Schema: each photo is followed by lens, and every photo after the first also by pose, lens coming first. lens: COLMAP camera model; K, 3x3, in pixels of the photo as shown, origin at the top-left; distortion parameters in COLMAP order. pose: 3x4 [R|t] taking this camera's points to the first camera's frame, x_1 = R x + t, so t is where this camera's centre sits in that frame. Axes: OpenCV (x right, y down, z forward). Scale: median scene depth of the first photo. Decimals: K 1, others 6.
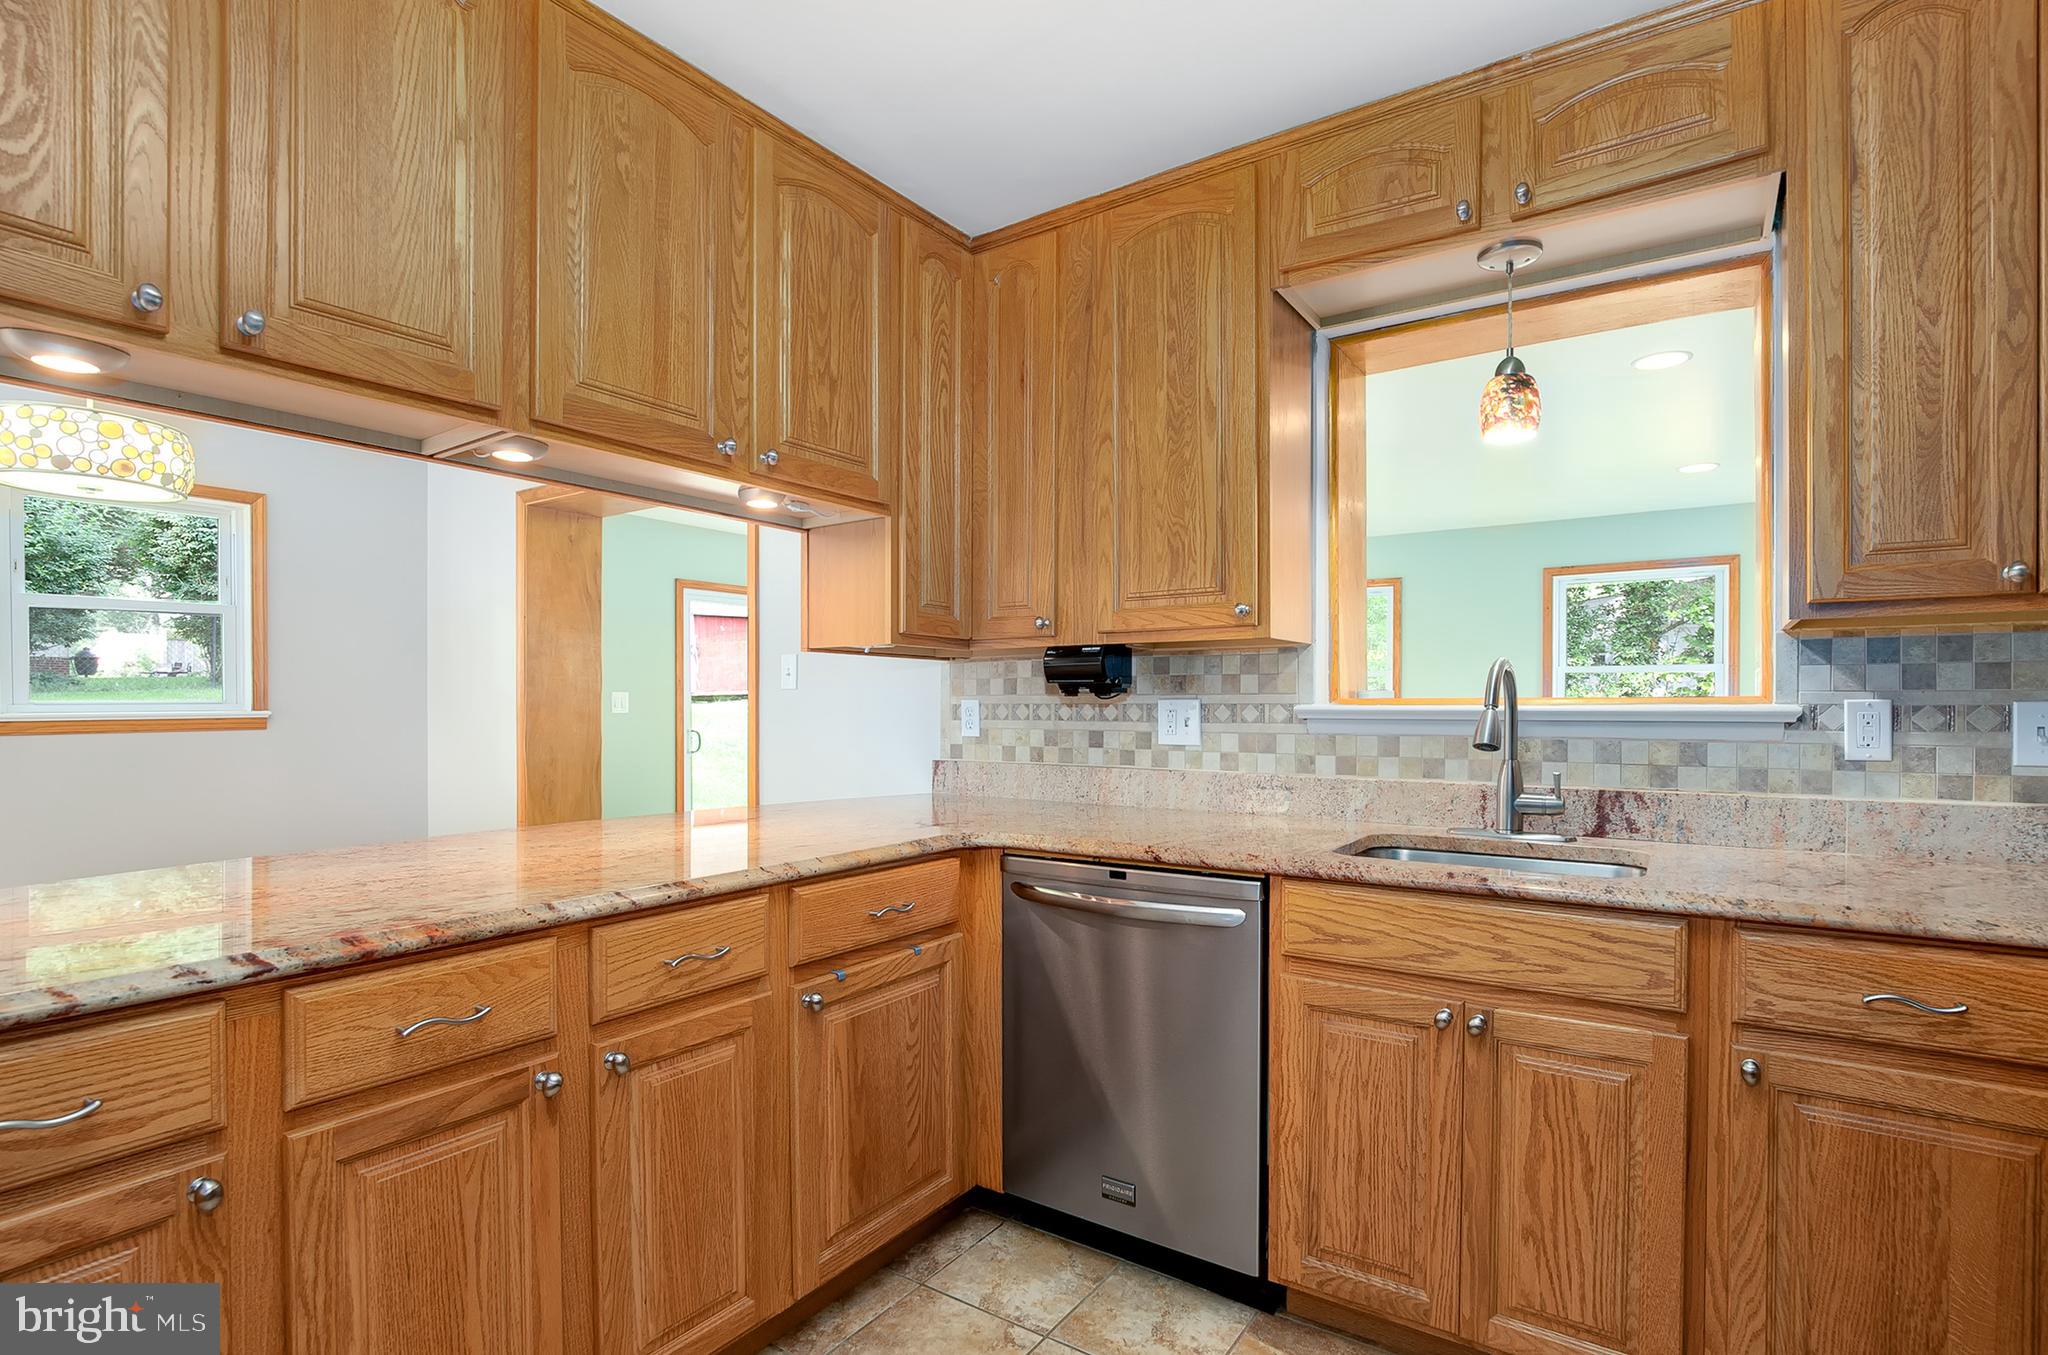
lens RADIAL K [[975.3, 0, 1041.3], [0, 975.3, 720.0], [0, 0, 1]] dist [-0.018606, -0.000239]
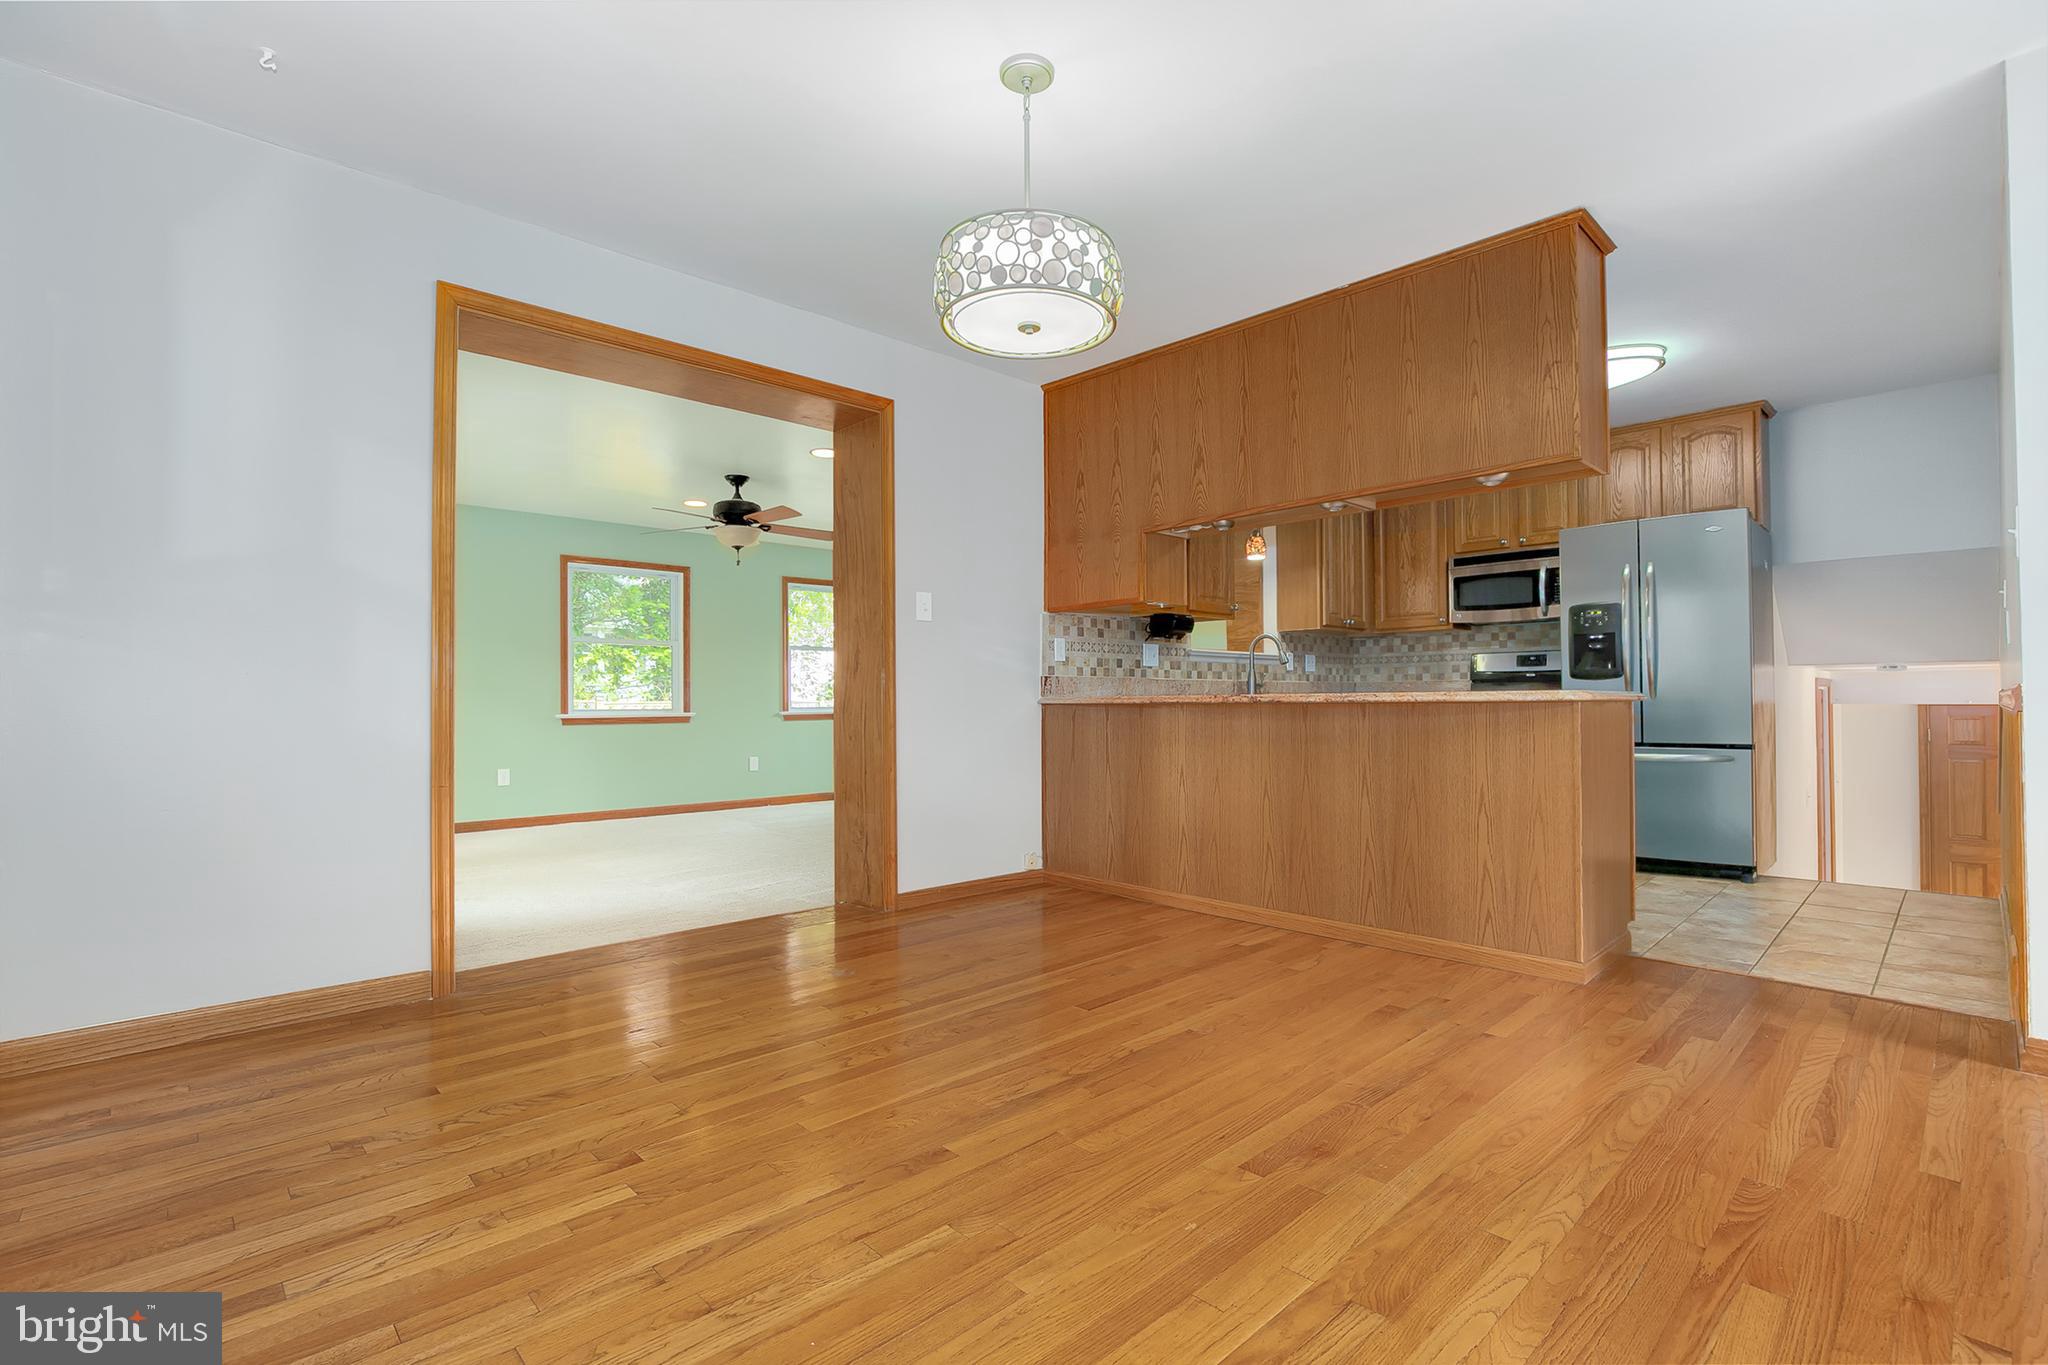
lens RADIAL K [[940.5, 0, 1055.5], [0, 940.5, 698.7], [0, 0, 1]] dist [0.002191, 0.000181]
pose [[0.198164, 0.000962, 0.980168, -2.408029], [0.020488, 0.999777, -0.005123, 0.131146], [-0.979955, 0.021096, 0.198100, 1.057988]]
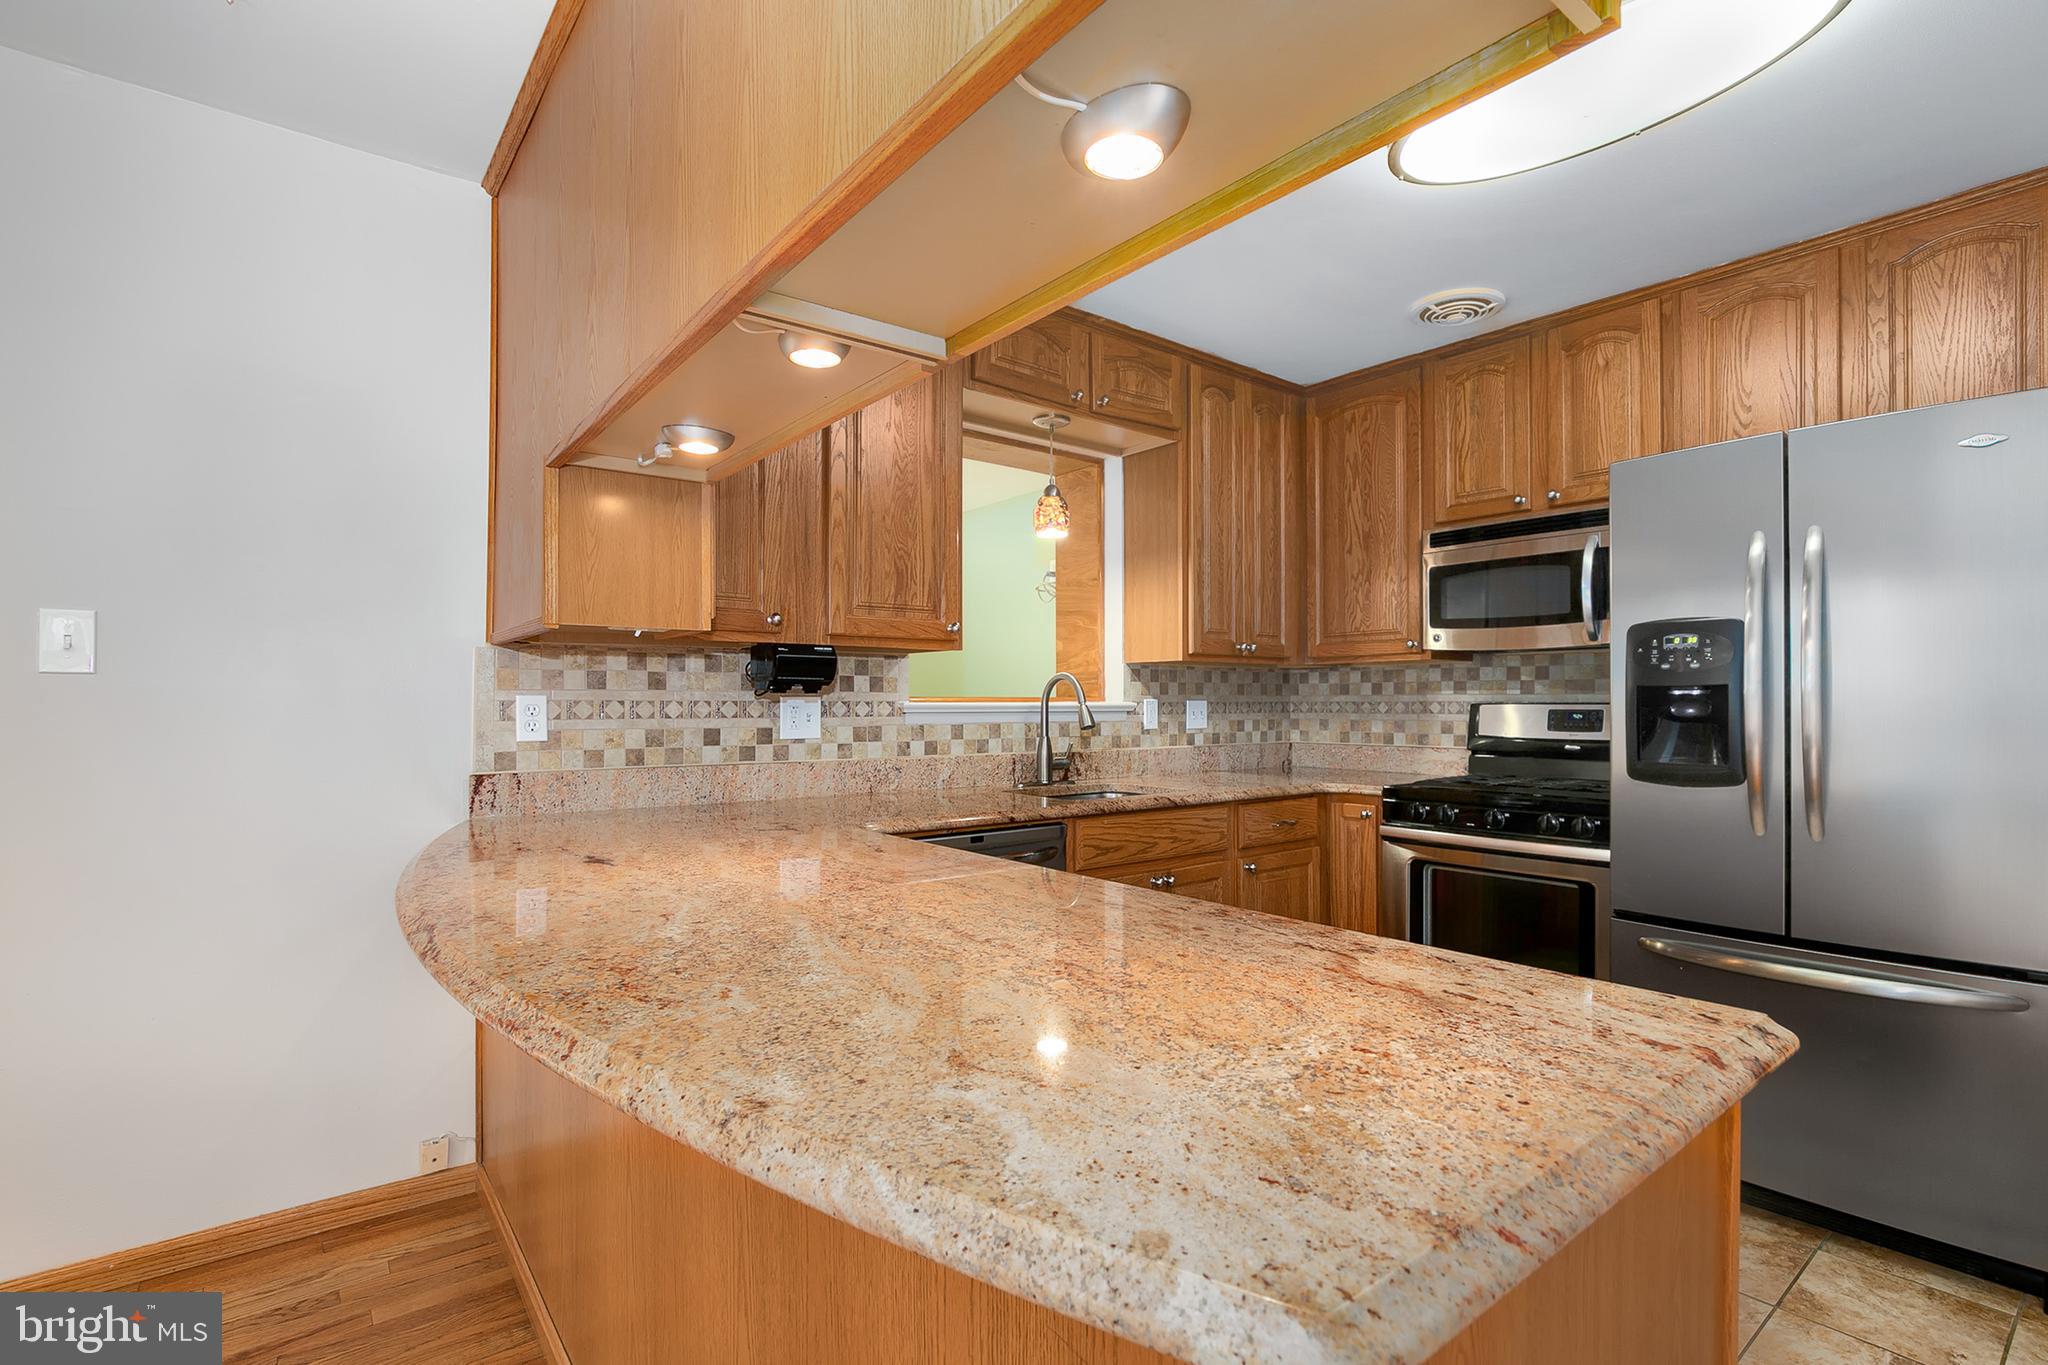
lens RADIAL K [[961.9, 0, 1047.0], [0, 961.9, 710.2], [0, 0, 1]] dist [-0.003684, 0.000302]
pose [[0.303369, -0.007539, 0.952843, -1.050329], [0.014194, 0.999894, 0.003392, -0.007677], [-0.952767, 0.012496, 0.303444, 0.538302]]
